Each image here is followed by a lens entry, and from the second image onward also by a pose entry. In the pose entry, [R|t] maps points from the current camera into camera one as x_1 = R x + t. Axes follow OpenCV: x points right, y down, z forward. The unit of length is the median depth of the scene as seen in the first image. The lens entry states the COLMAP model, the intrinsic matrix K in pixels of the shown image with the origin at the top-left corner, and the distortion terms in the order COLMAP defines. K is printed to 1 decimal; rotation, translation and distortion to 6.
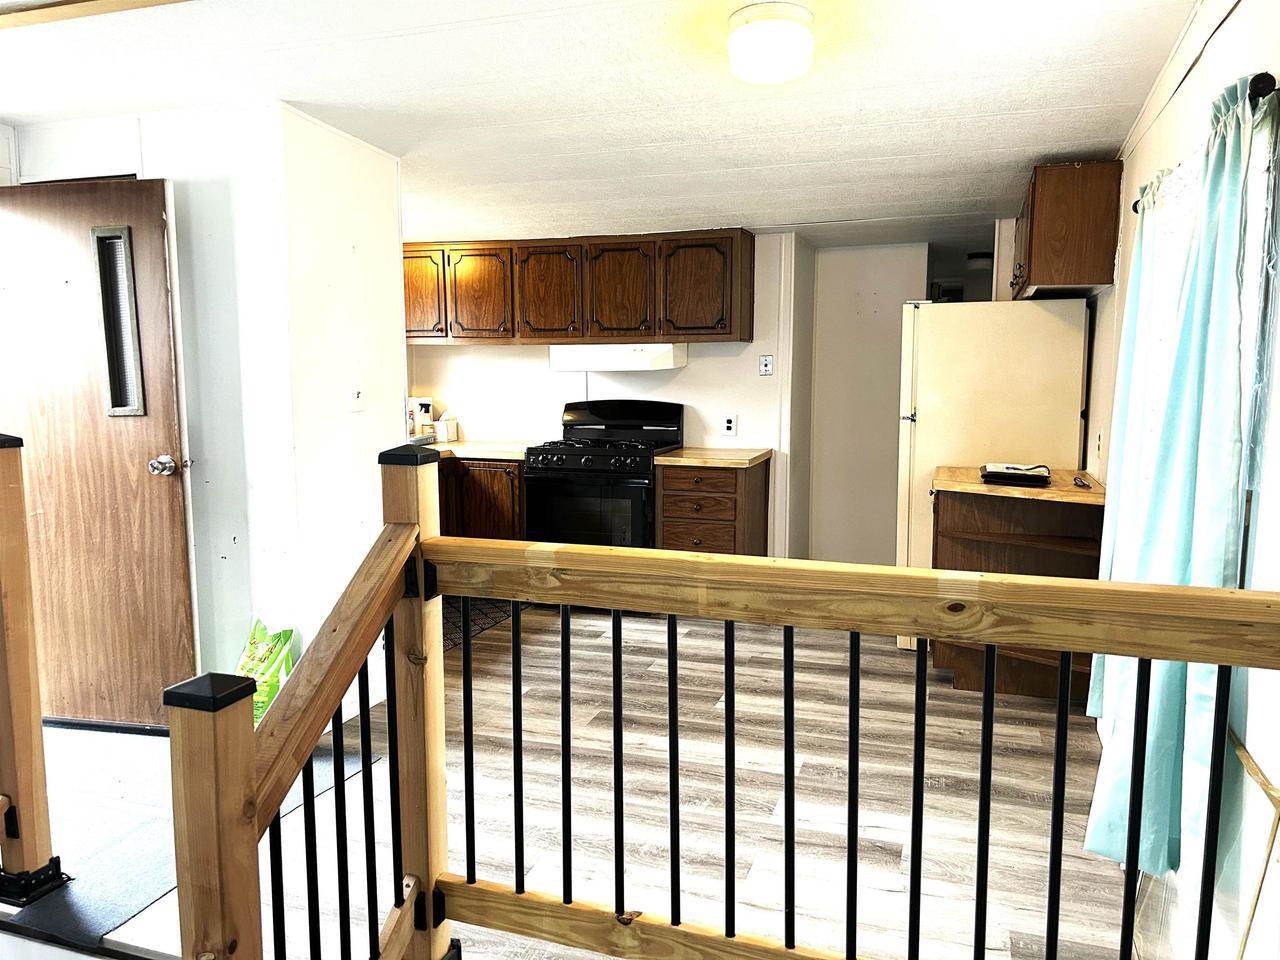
lens RADIAL K [[963.1, 0, 637.3], [0, 963.1, 473.9], [0, 0, 1]] dist [0.054938, -0.027864]
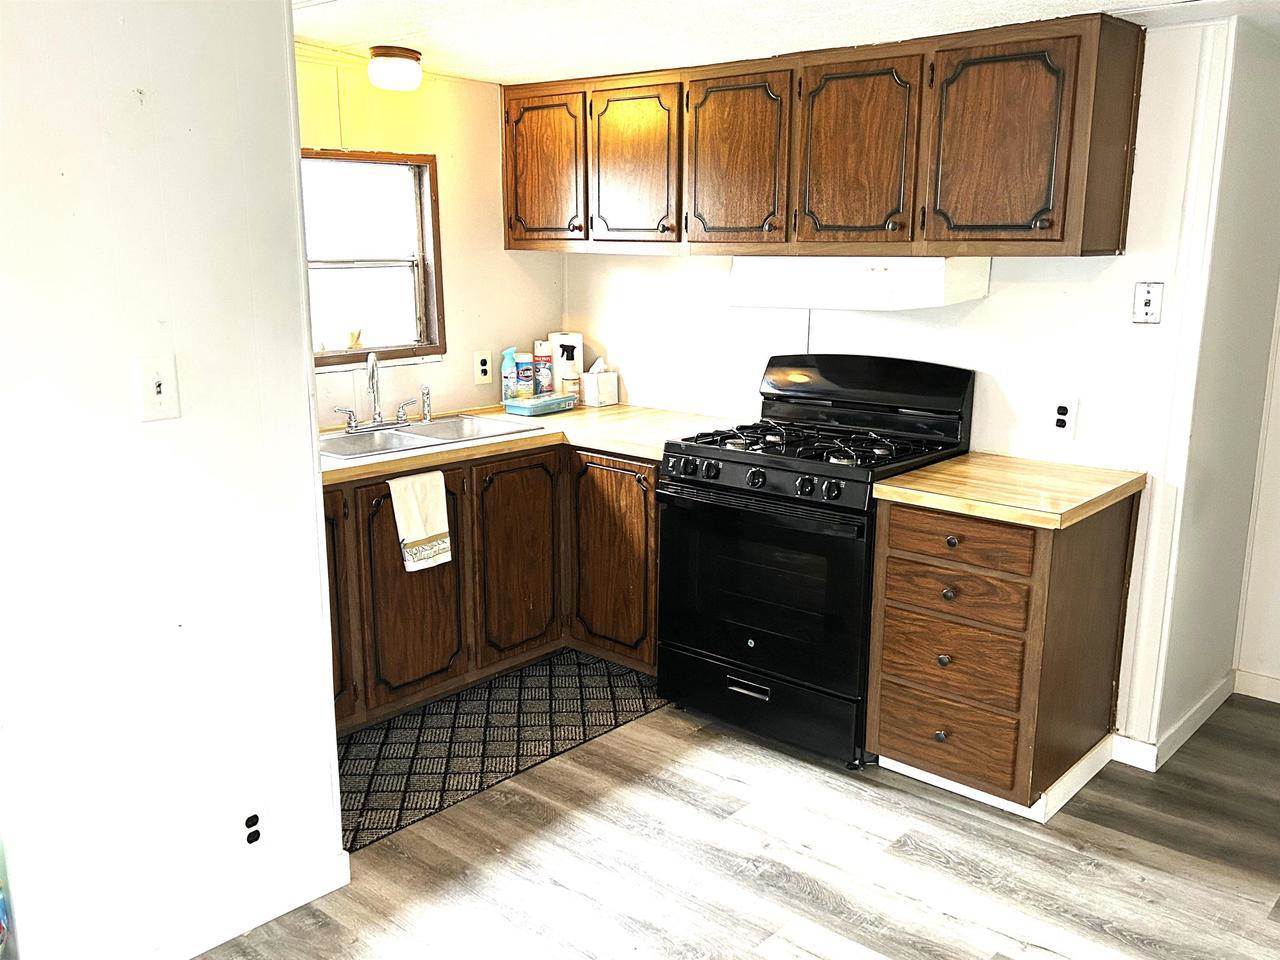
lens RADIAL K [[1137.2, 0, 646.0], [0, 1137.2, 483.9], [0, 0, 1]] dist [0.009362, -0.006677]
pose [[0.940648, 0.082487, -0.329208, 0.093552], [-0.057804, 0.994780, 0.084088, -0.055679], [0.334426, -0.060067, 0.940506, 0.359892]]
